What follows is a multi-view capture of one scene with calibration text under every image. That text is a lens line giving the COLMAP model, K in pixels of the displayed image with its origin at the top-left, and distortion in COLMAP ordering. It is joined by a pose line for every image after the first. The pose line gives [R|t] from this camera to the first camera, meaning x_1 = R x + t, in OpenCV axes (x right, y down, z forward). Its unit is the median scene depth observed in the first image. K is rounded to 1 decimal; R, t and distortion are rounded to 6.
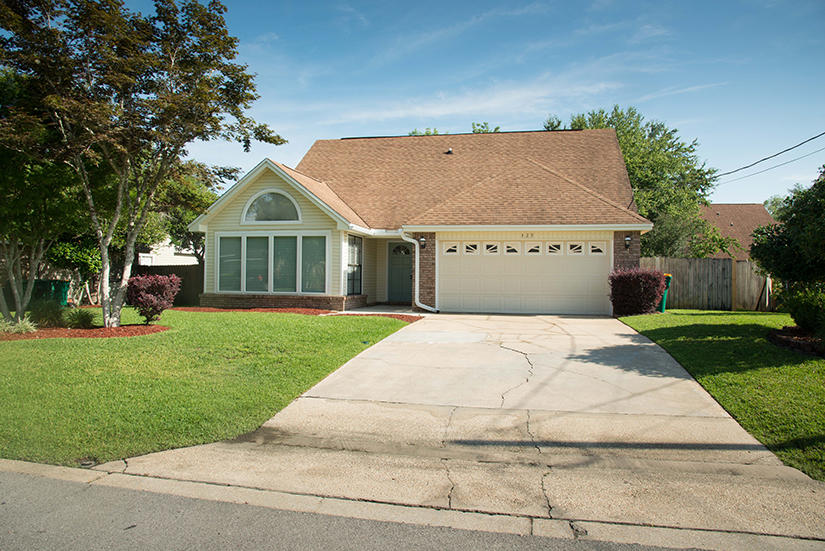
lens RADIAL K [[570.7, 0, 412.5], [0, 570.7, 275.5], [0, 0, 1]] dist [-0.033107, -0.001925]
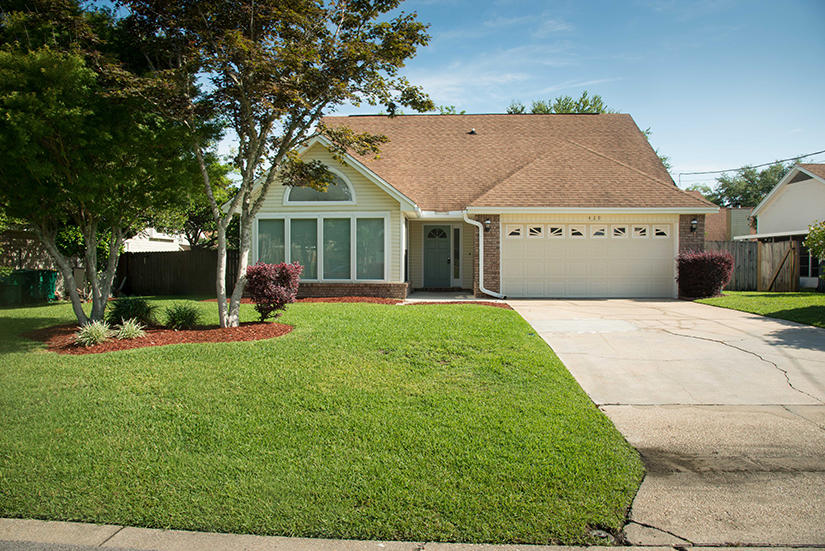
lens RADIAL K [[555.8, 0, 412.1], [0, 555.8, 286.1], [0, 0, 1]] dist [-0.050865, -0.001422]
pose [[0.985917, -0.017813, 0.166284, -0.259559], [0.009637, 0.998710, 0.049846, -0.003730], [-0.166958, -0.047541, 0.984817, 0.104060]]
